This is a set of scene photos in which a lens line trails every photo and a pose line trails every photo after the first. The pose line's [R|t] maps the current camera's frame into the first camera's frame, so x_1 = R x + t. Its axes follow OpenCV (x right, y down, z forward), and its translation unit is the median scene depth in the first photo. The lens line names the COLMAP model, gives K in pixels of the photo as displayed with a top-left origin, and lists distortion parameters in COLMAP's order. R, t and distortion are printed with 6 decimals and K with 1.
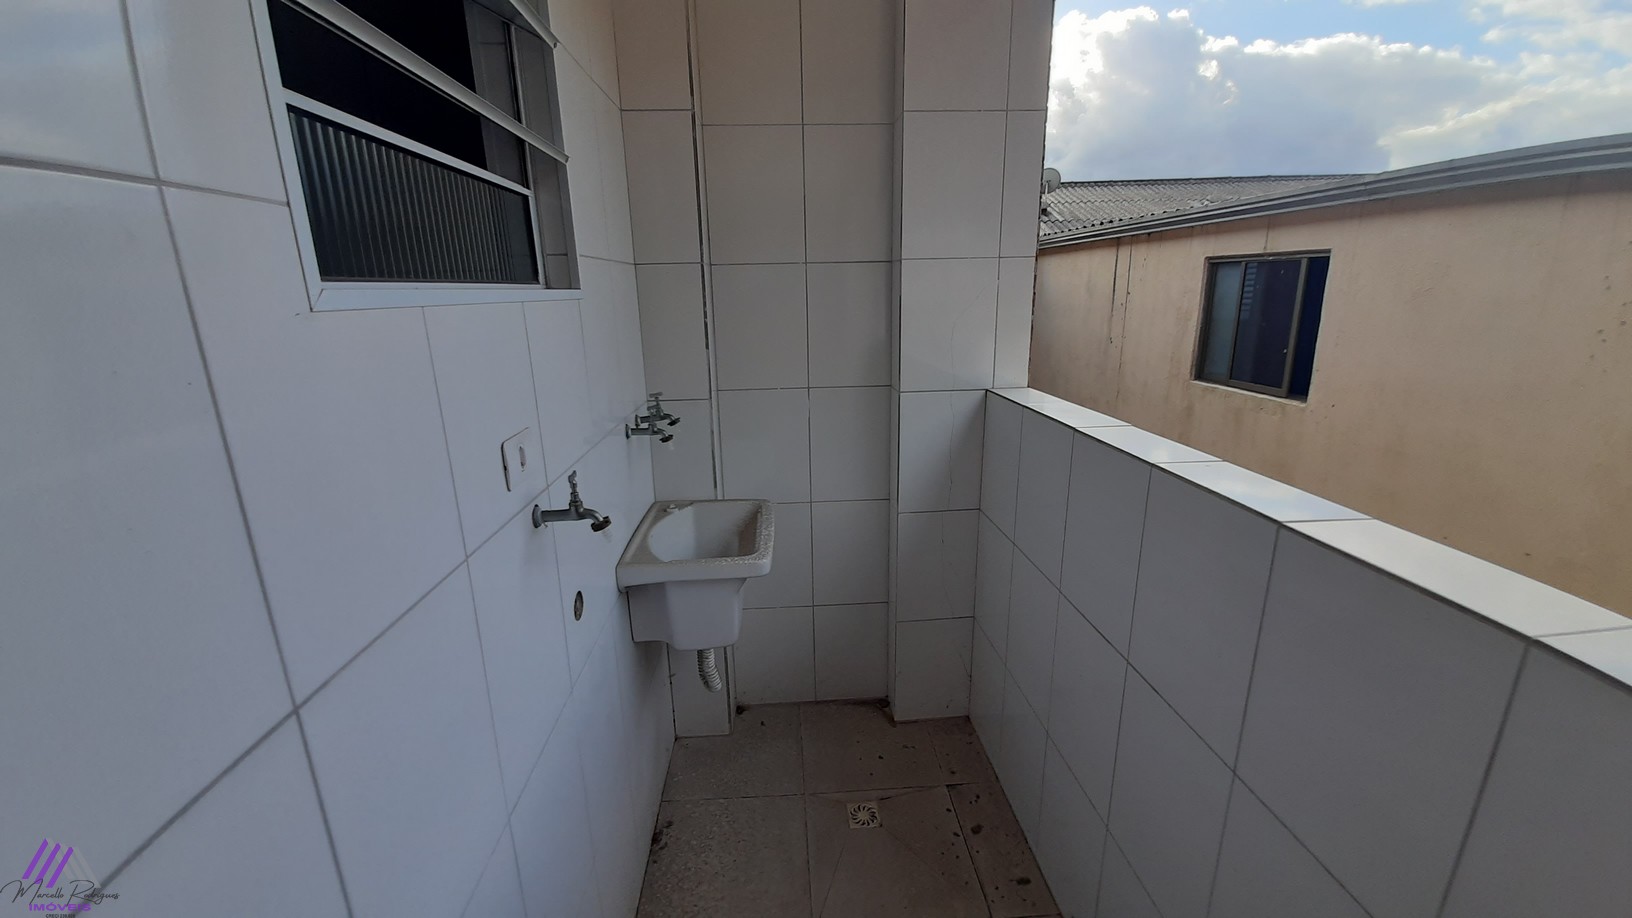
lens RADIAL K [[642.8, 0, 808.2], [0, 642.8, 457.8], [0, 0, 1]] dist [-0.010472, 0.000081]
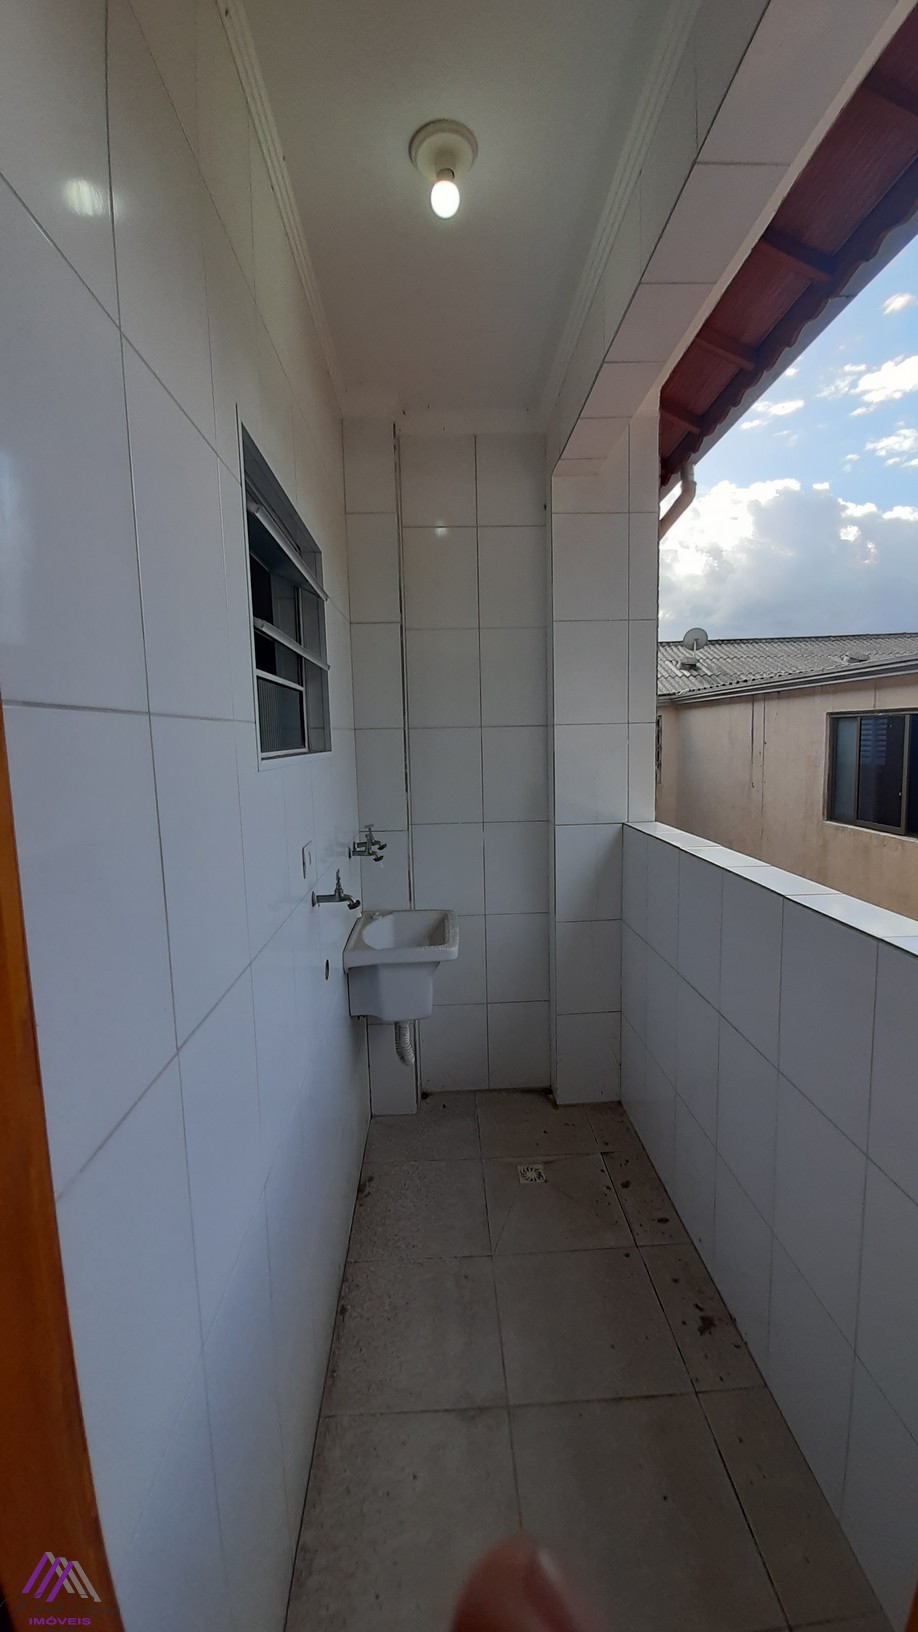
lens RADIAL K [[645.7, 0, 456.9], [0, 645.7, 809.0], [0, 0, 1]] dist [0.017951, -0.015479]
pose [[0.999755, -0.000117, -0.022117, -0.025034], [-0.003072, 0.989556, -0.144115, 0.052604], [0.021903, 0.144148, 0.989314, -0.288268]]
